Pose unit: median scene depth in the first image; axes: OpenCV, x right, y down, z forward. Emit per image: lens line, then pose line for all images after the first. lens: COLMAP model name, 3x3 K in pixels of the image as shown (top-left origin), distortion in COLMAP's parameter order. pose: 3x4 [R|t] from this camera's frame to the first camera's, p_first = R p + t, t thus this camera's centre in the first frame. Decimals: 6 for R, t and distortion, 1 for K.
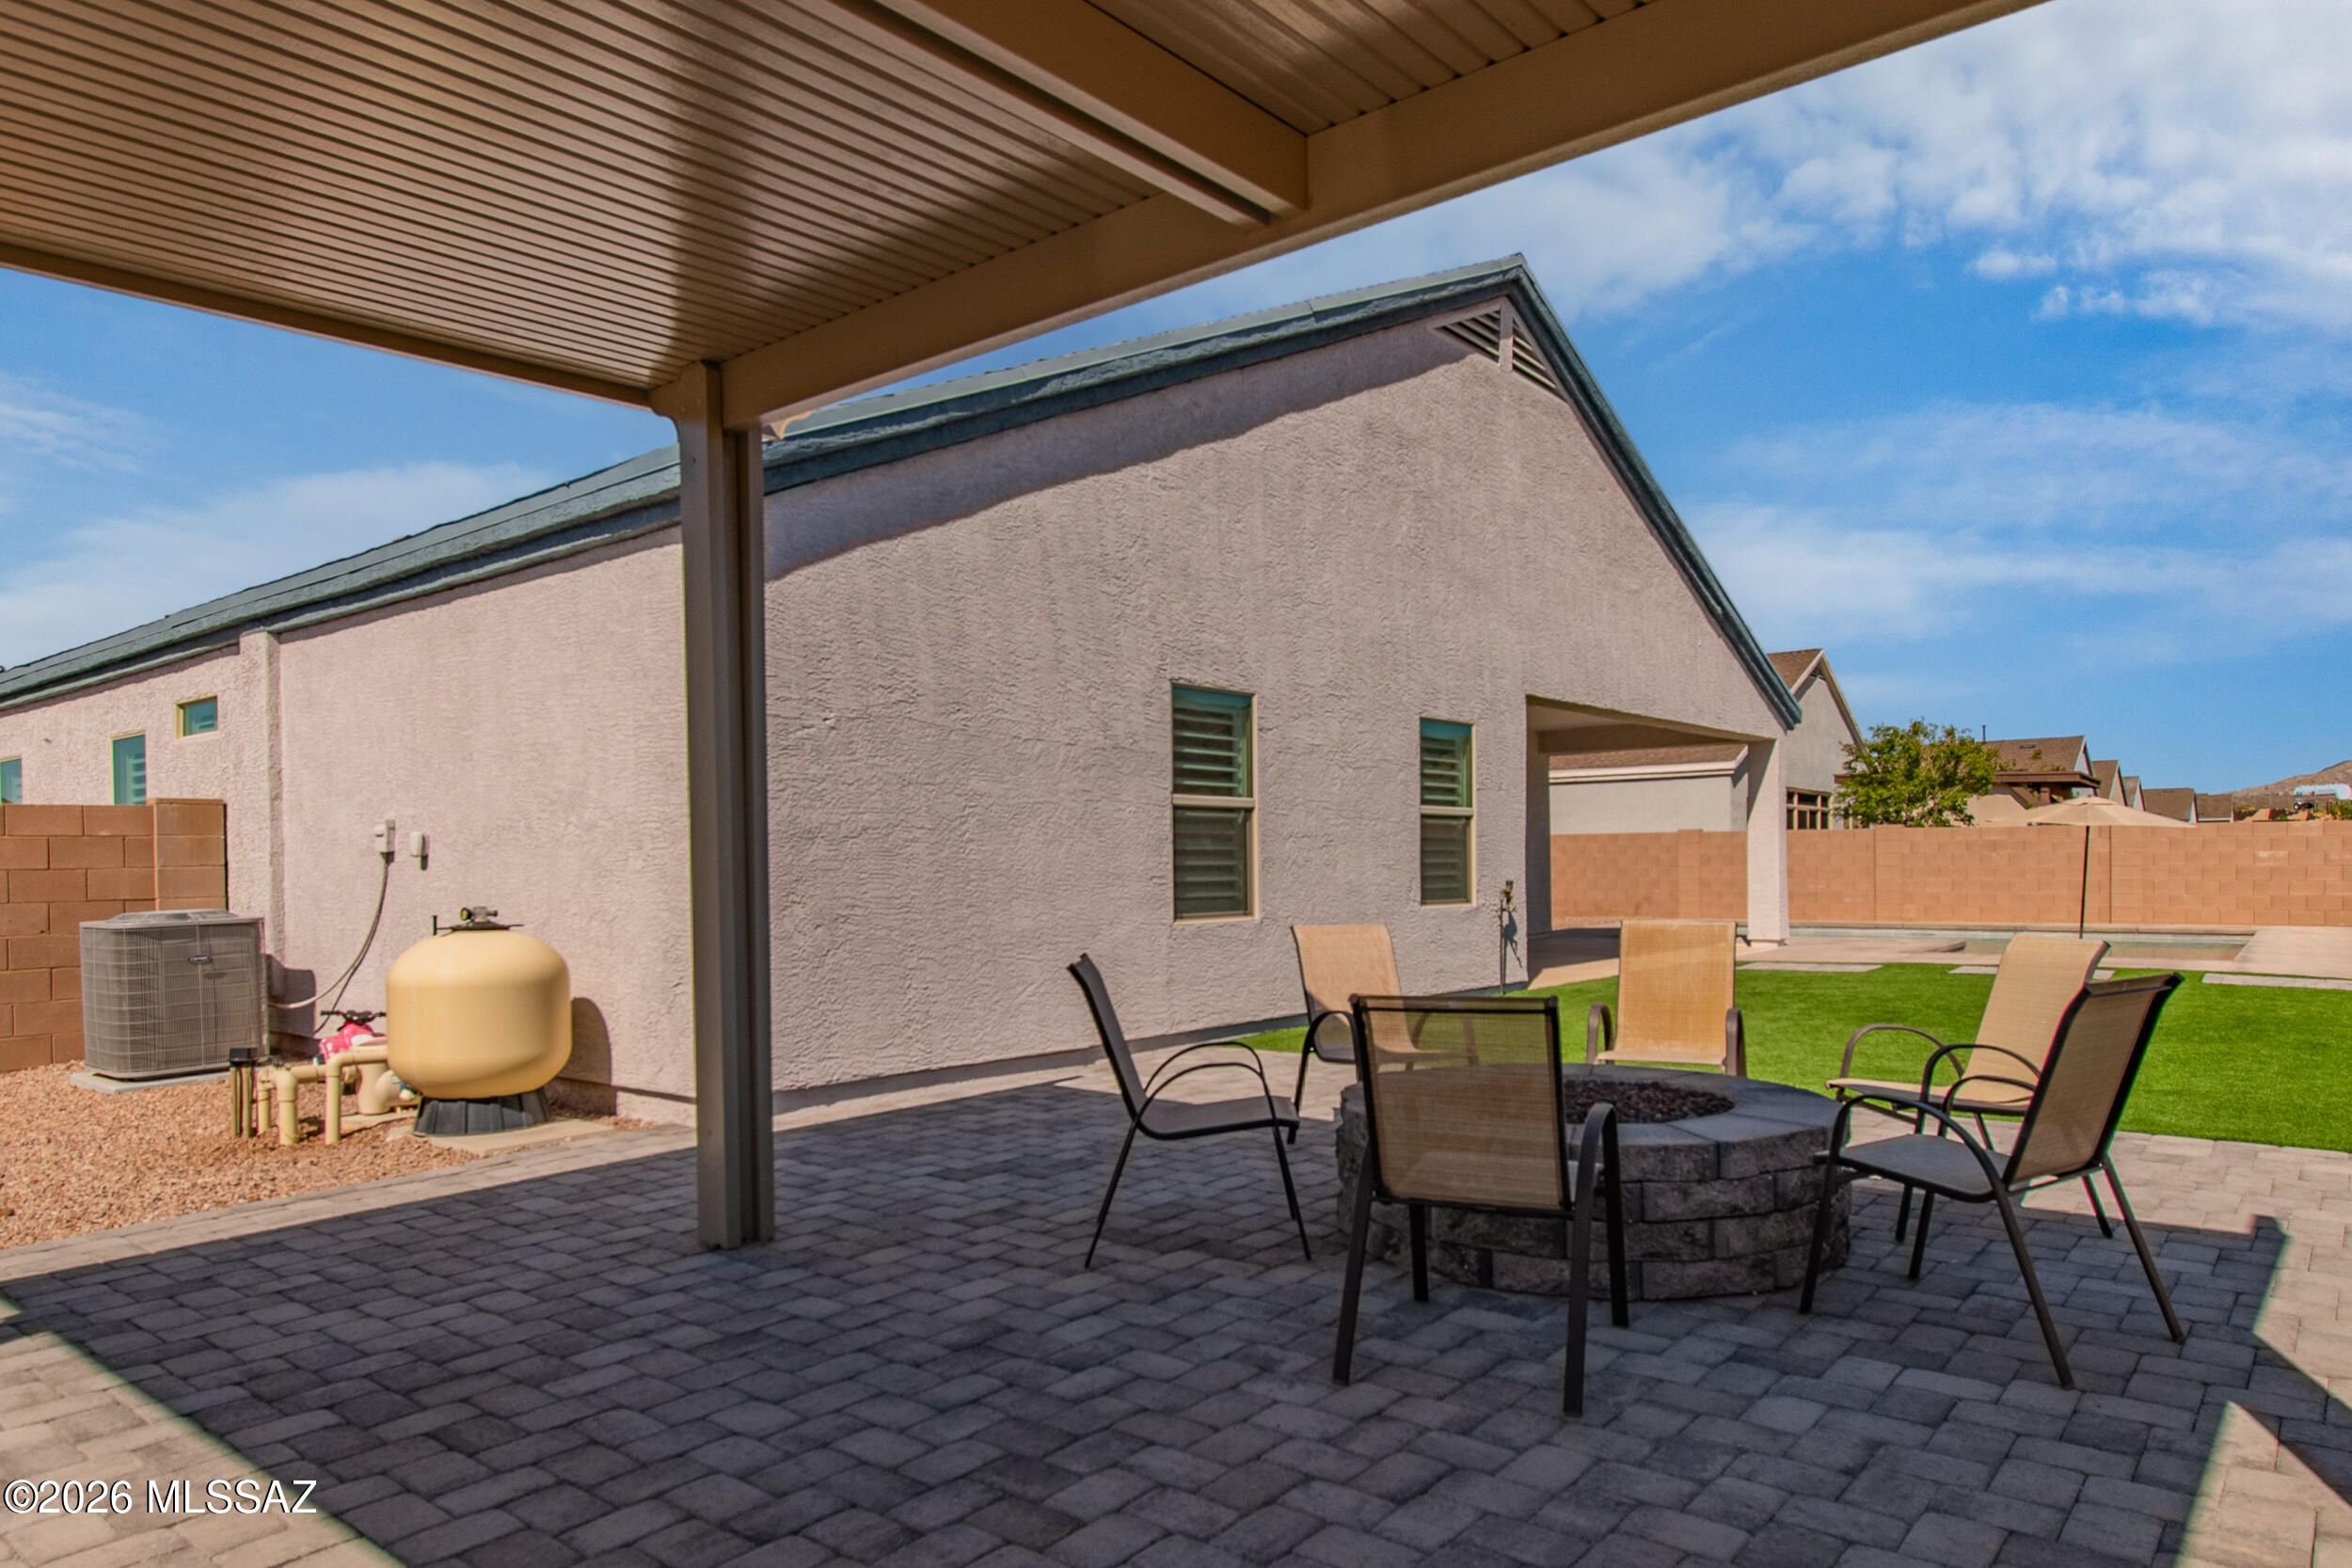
lens RADIAL K [[1448.6, 0, 1176.0], [0, 1448.6, 784.0], [0, 0, 1]] dist [-0.022574, -0.000238]
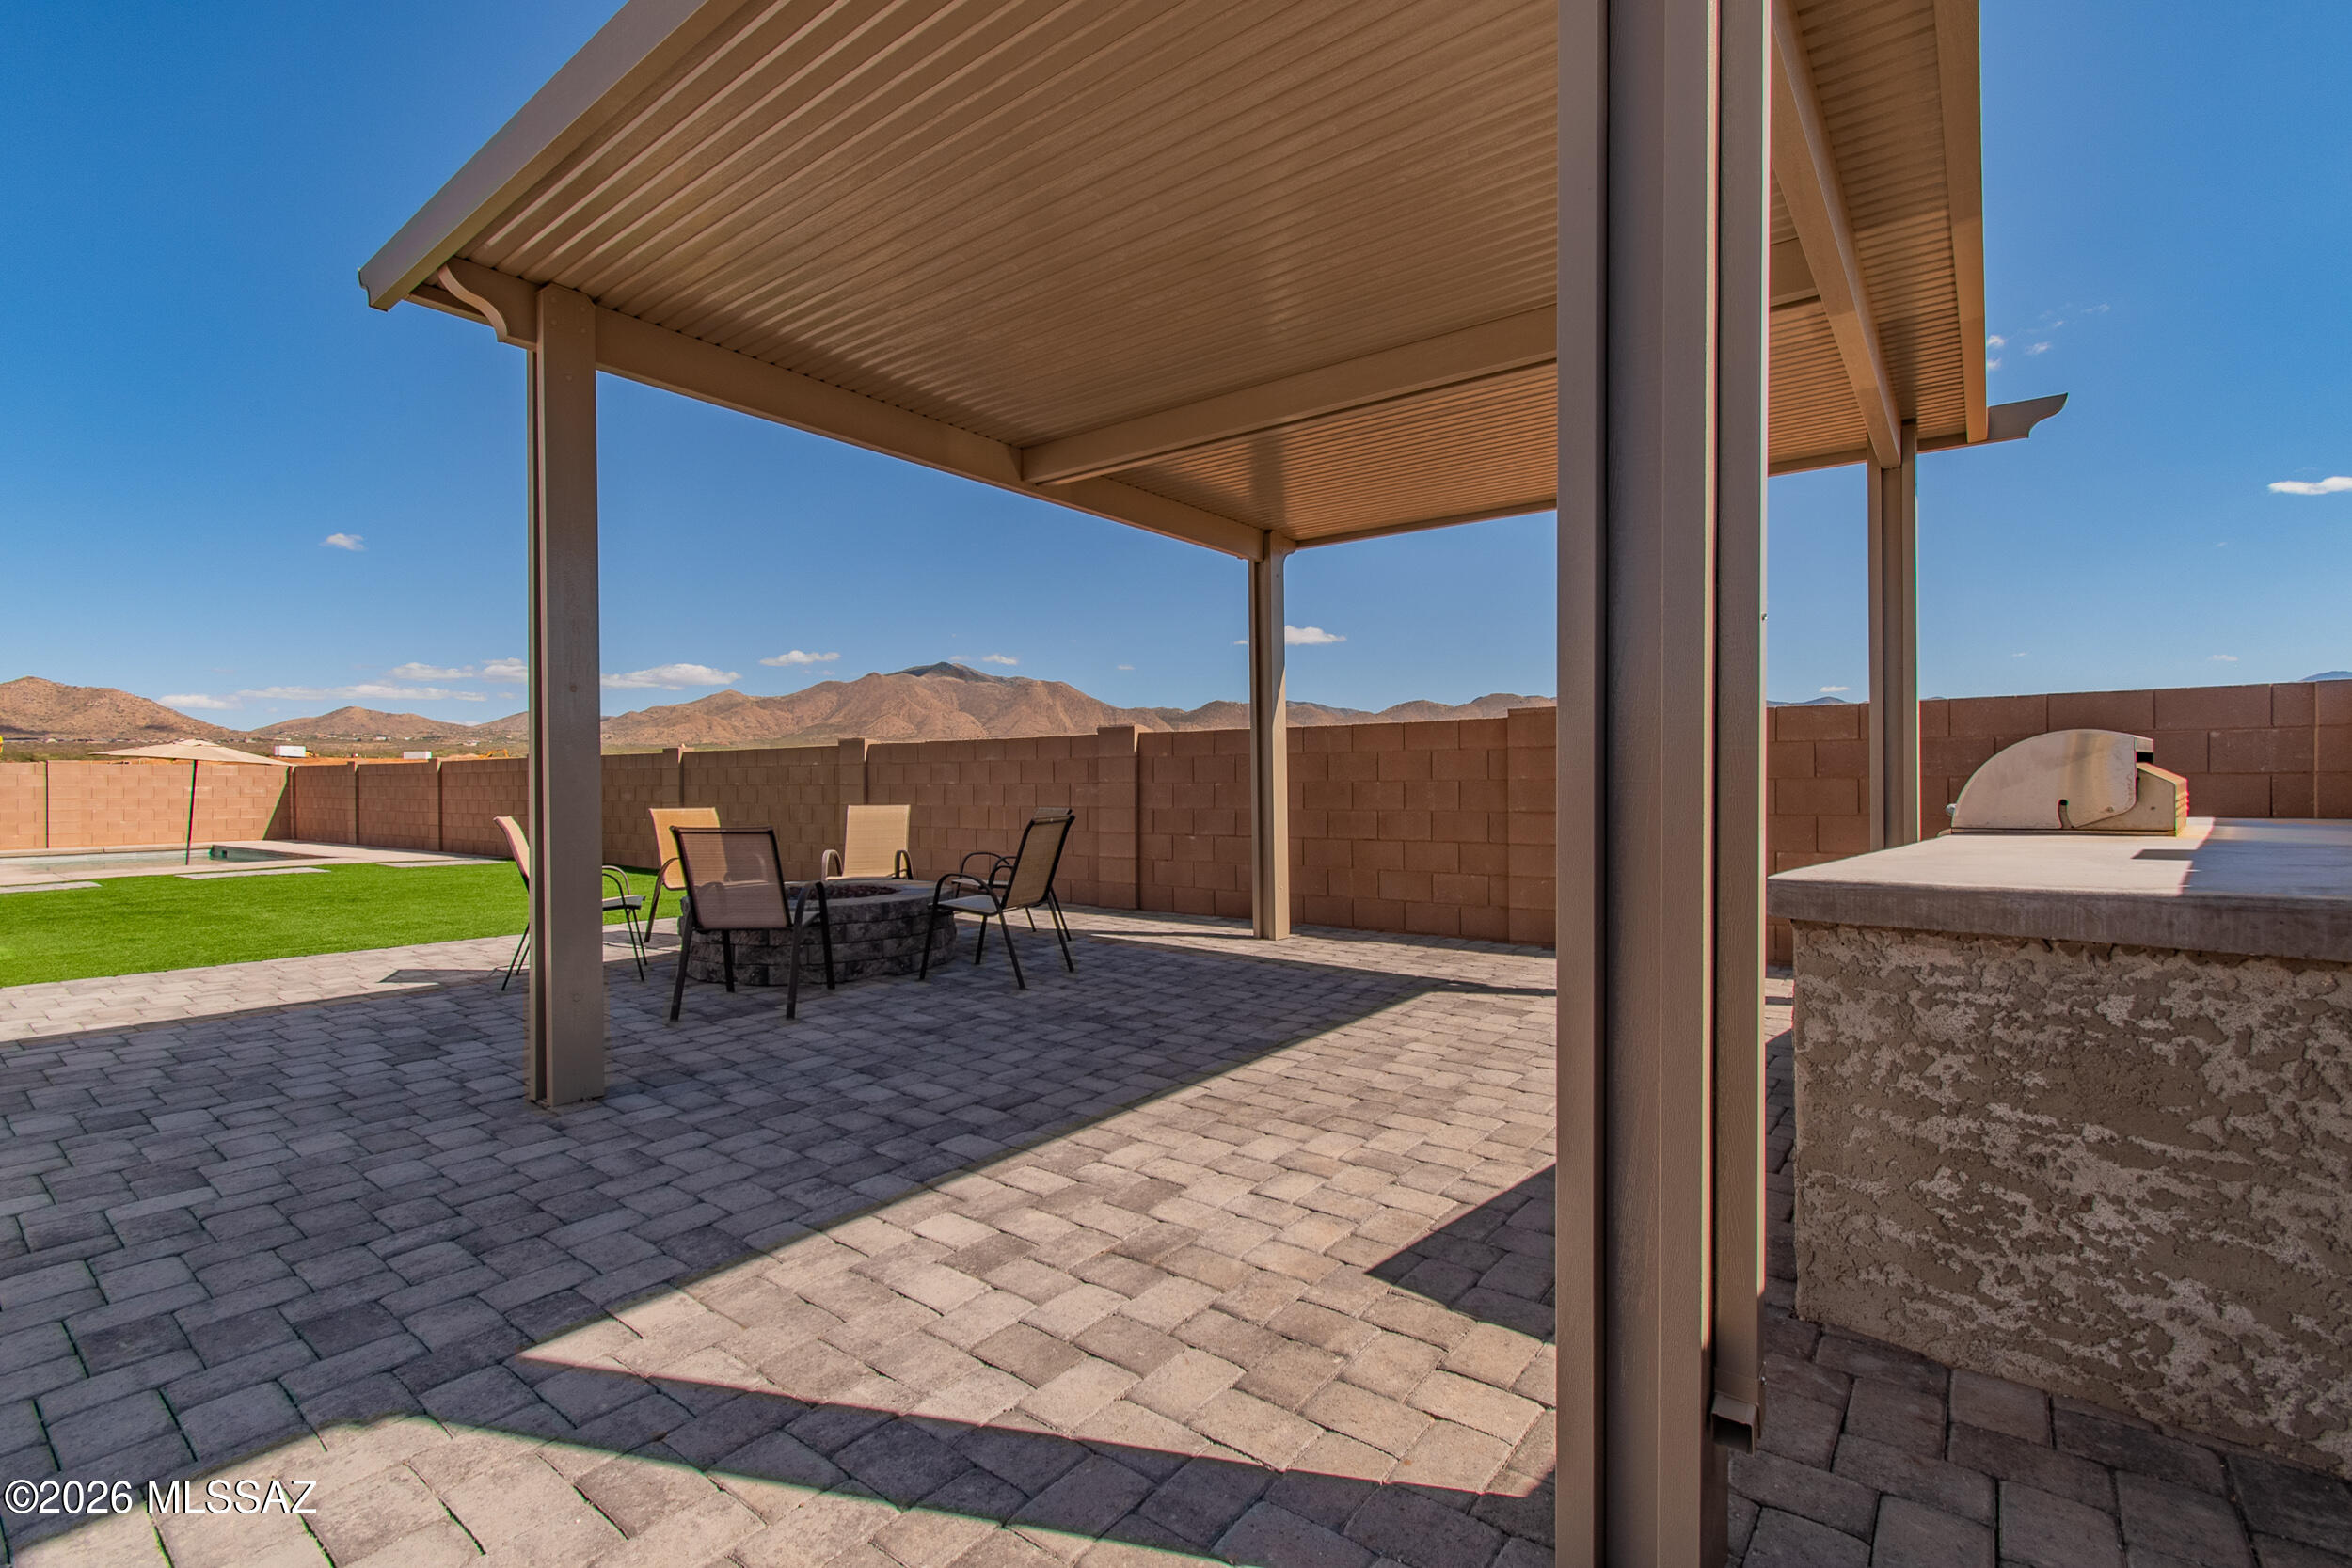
lens RADIAL K [[1053.5, 0, 1181.1], [0, 1053.5, 778.8], [0, 0, 1]] dist [0.003463, -0.000307]
pose [[-0.018175, 0.017497, 0.999682, -1.293806], [-0.049752, 0.998592, -0.018383, 0.071890], [-0.998596, -0.050071, -0.017279, 0.635250]]
